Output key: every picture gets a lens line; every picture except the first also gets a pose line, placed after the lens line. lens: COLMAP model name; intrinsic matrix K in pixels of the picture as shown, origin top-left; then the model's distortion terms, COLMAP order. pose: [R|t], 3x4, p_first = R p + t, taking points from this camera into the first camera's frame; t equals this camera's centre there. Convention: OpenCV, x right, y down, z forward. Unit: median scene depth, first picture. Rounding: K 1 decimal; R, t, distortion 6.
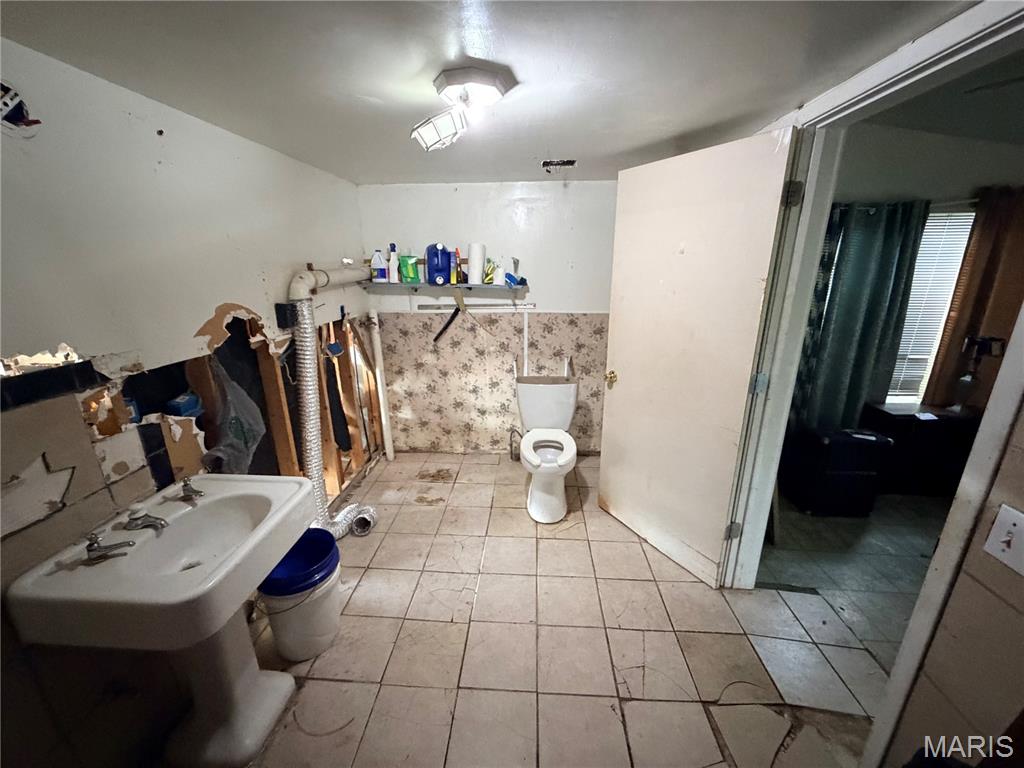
lens RADIAL K [[408.6, 0, 511.7], [0, 408.6, 385.0], [0, 0, 1]] dist [-0.001655, 0.000370]
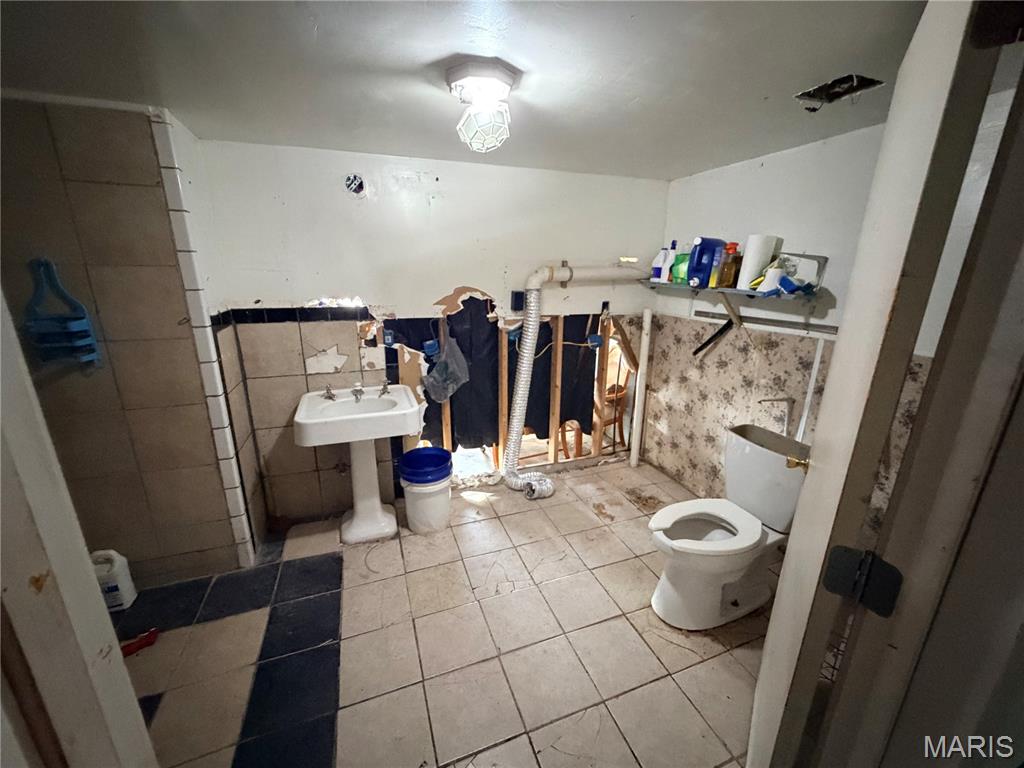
lens RADIAL K [[408.6, 0, 510.6], [0, 408.6, 385.0], [0, 0, 1]] dist [-0.001655, 0.000370]
pose [[0.401624, 0.262029, -0.877519, 0.439987], [-0.271935, 0.949099, 0.158943, -0.082963], [0.874499, 0.174793, 0.452436, 0.315634]]
